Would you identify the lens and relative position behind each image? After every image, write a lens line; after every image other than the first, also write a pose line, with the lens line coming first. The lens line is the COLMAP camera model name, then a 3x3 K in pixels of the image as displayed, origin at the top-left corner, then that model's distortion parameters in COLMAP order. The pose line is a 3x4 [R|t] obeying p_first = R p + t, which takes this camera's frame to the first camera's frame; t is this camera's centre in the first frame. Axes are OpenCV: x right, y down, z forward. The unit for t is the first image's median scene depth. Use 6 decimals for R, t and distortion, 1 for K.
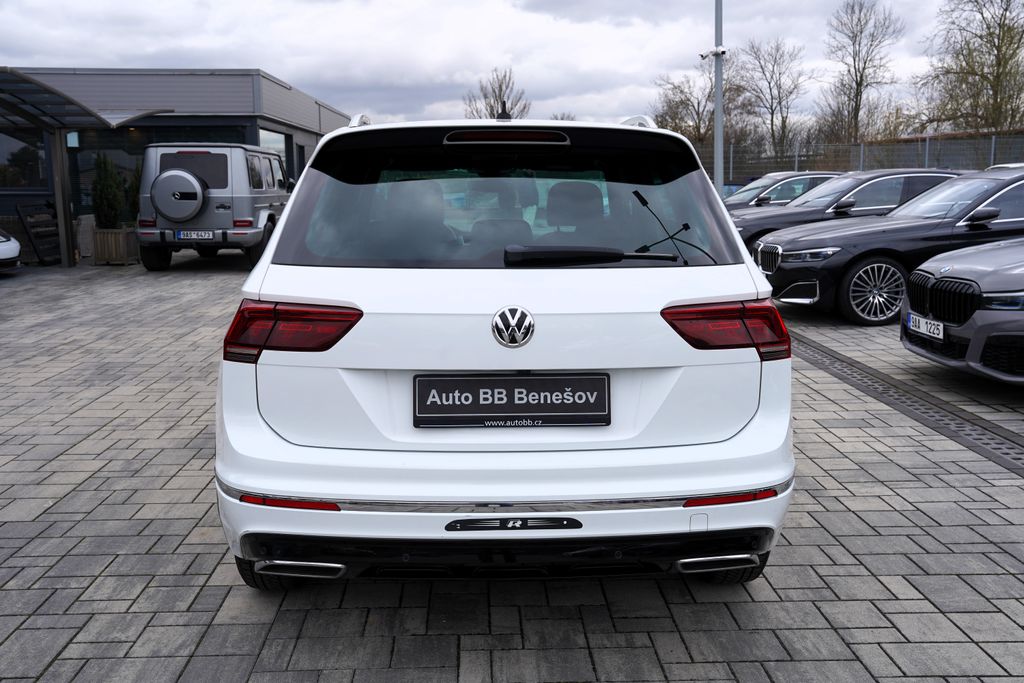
lens RADIAL K [[959.0, 0, 506.4], [0, 959.0, 351.9], [0, 0, 1]] dist [-0.044308, 0.192338]
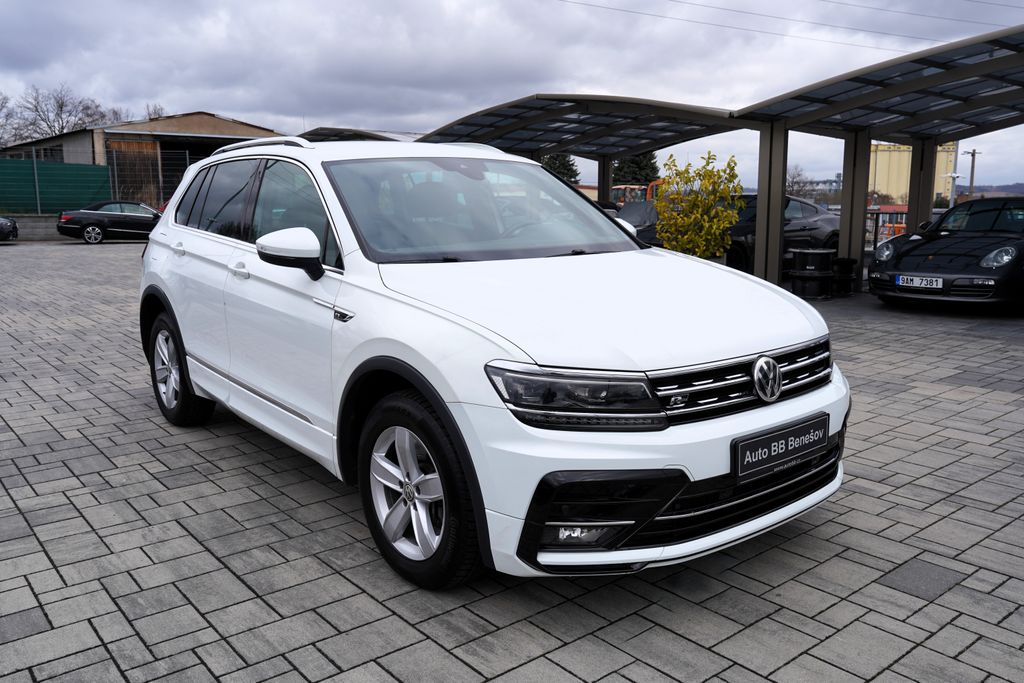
lens RADIAL K [[839.2, 0, 512.0], [0, 839.2, 341.5], [0, 0, 1]] dist [-0.020628, 0.015331]
pose [[-0.798906, 0.108861, -0.591522, 0.735881], [-0.099444, 0.946040, 0.308413, -0.488317], [0.593178, 0.305217, -0.744972, 2.849049]]
